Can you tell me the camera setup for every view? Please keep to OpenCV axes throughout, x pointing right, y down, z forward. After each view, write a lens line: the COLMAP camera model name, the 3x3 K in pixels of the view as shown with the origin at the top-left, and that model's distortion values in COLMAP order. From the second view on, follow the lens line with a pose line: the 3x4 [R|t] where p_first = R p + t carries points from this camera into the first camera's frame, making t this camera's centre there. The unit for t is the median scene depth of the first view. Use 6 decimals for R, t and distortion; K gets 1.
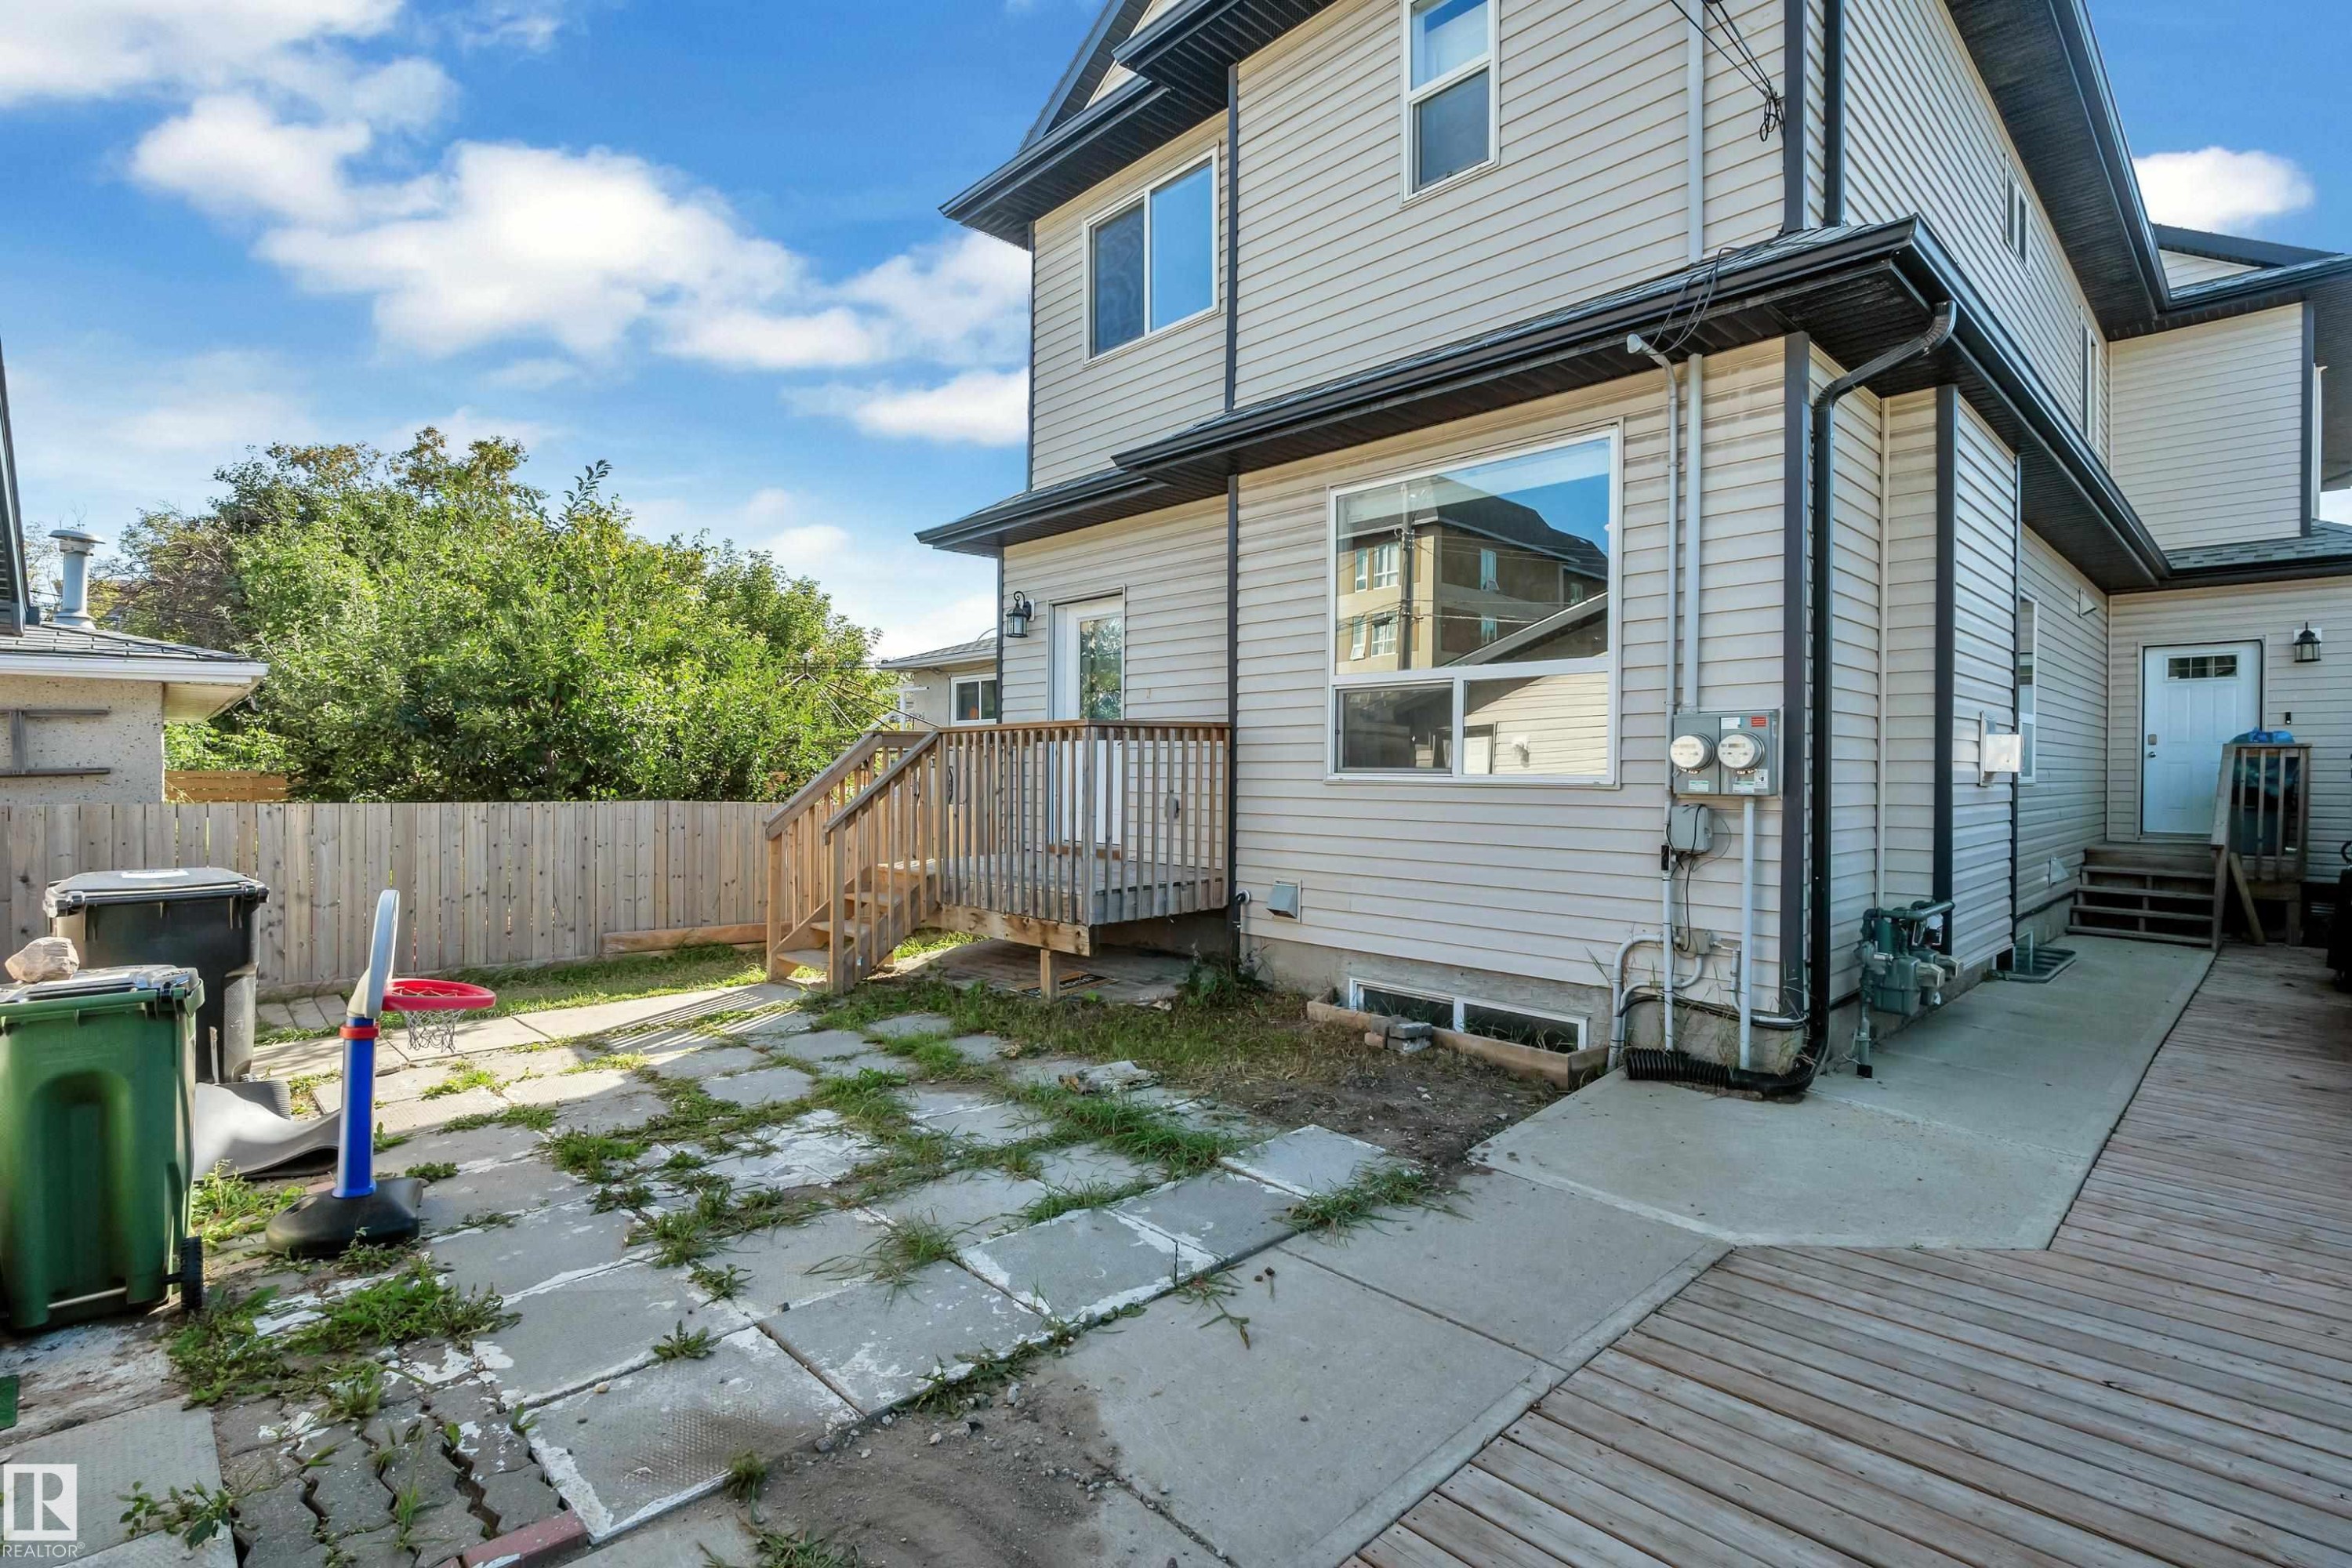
lens RADIAL K [[1095.5, 0, 1145.7], [0, 1095.5, 780.5], [0, 0, 1]] dist [-0.015738, 0.000477]
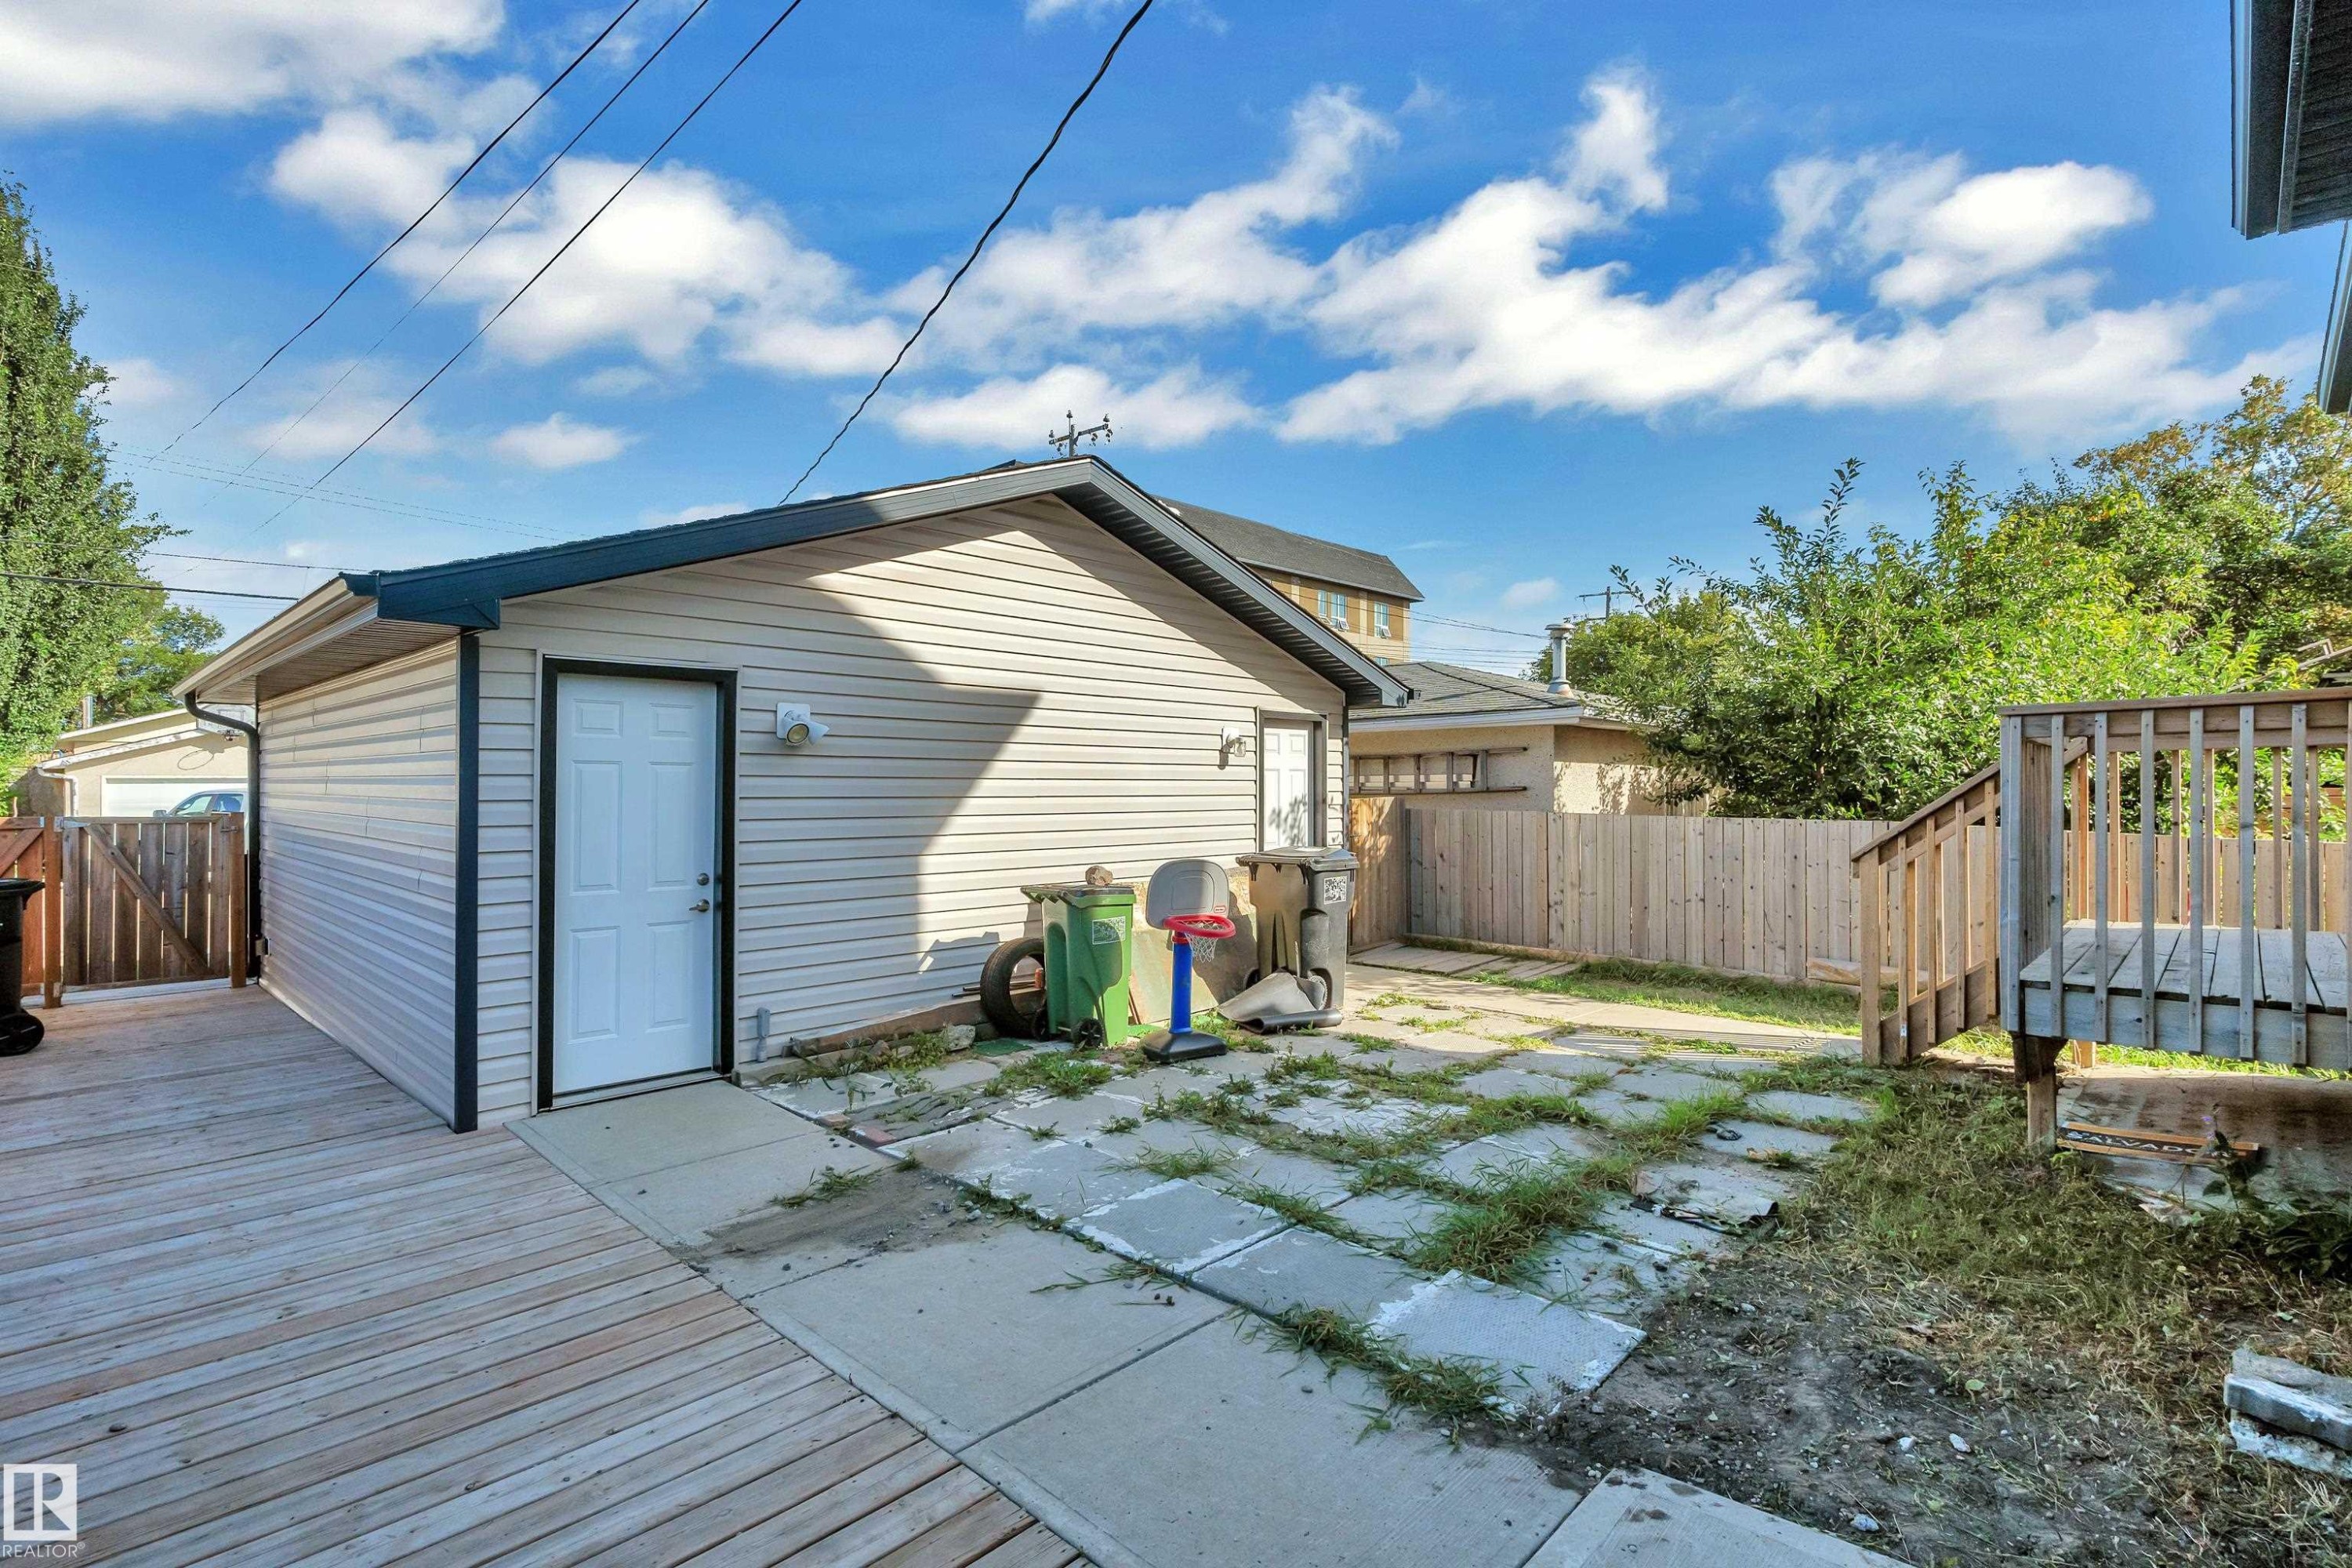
lens RADIAL K [[1095.5, 0, 1145.7], [0, 1095.5, 780.5], [0, 0, 1]] dist [-0.015738, 0.000477]
pose [[0.039336, -0.008133, -0.999193, 0.838962], [-0.007460, 0.999937, -0.008433, -0.004940], [0.999198, 0.007785, 0.039273, 0.720605]]
